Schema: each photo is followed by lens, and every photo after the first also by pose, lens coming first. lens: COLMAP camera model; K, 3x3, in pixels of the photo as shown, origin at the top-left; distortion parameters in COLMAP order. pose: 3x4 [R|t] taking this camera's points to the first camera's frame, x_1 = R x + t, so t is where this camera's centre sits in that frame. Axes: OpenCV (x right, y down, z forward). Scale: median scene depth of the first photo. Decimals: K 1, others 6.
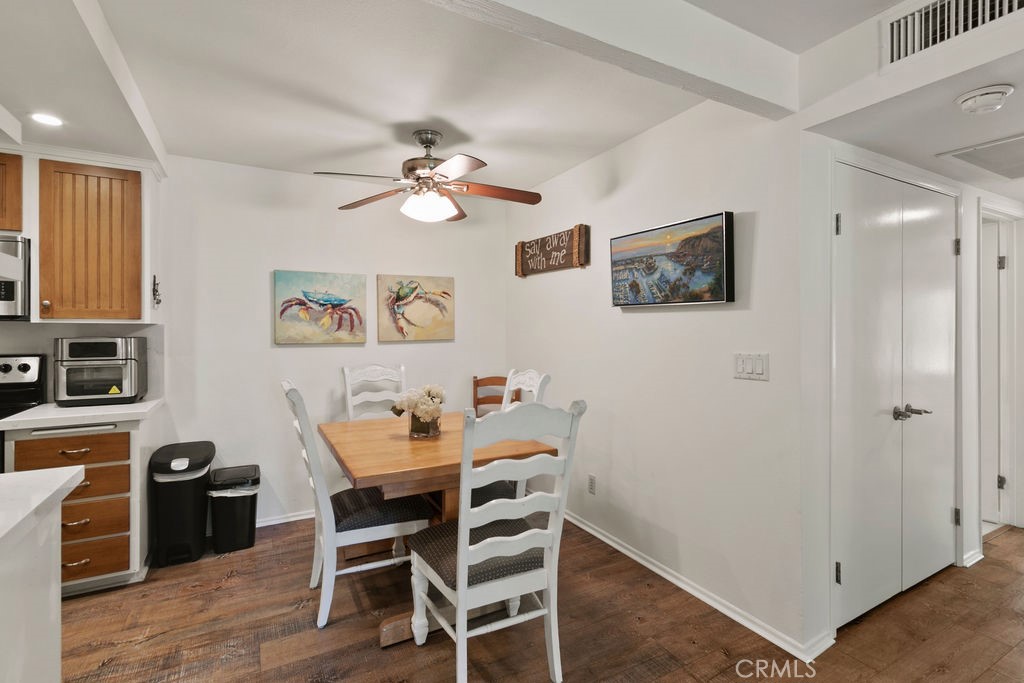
lens RADIAL K [[479.7, 0, 512.3], [0, 479.7, 330.5], [0, 0, 1]] dist [0.000347, 0.000075]
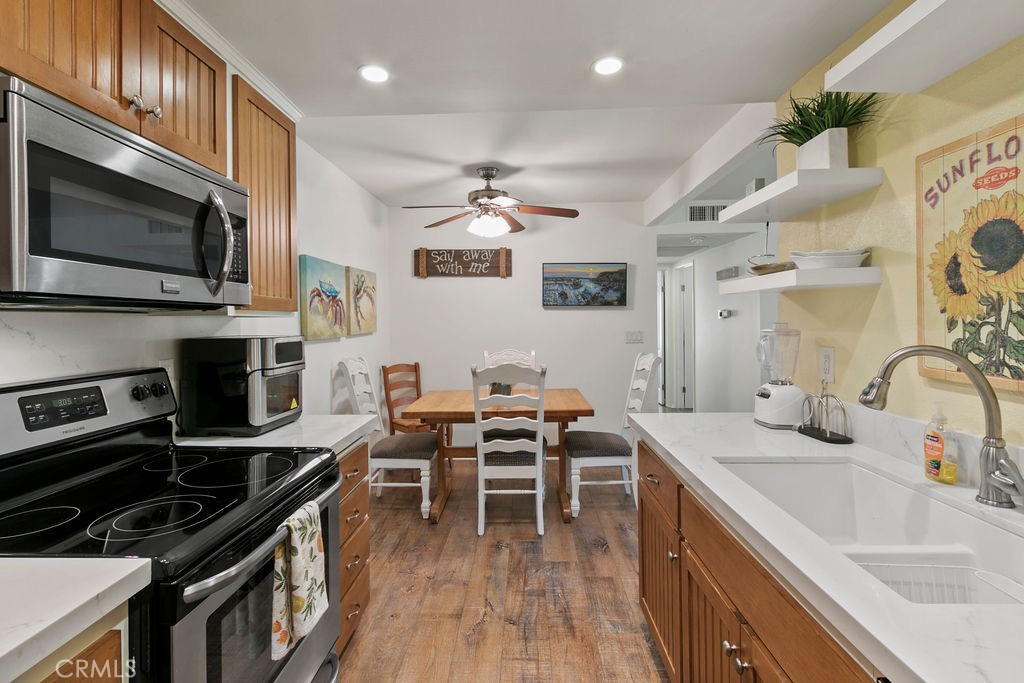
lens RADIAL K [[479.7, 0, 505.2], [0, 479.7, 321.9], [0, 0, 1]] dist [0.000347, 0.000075]
pose [[0.518178, -0.008525, 0.855231, -1.267073], [0.012991, 0.999913, 0.002096, -0.002988], [-0.855174, 0.010024, 0.518243, 0.303451]]
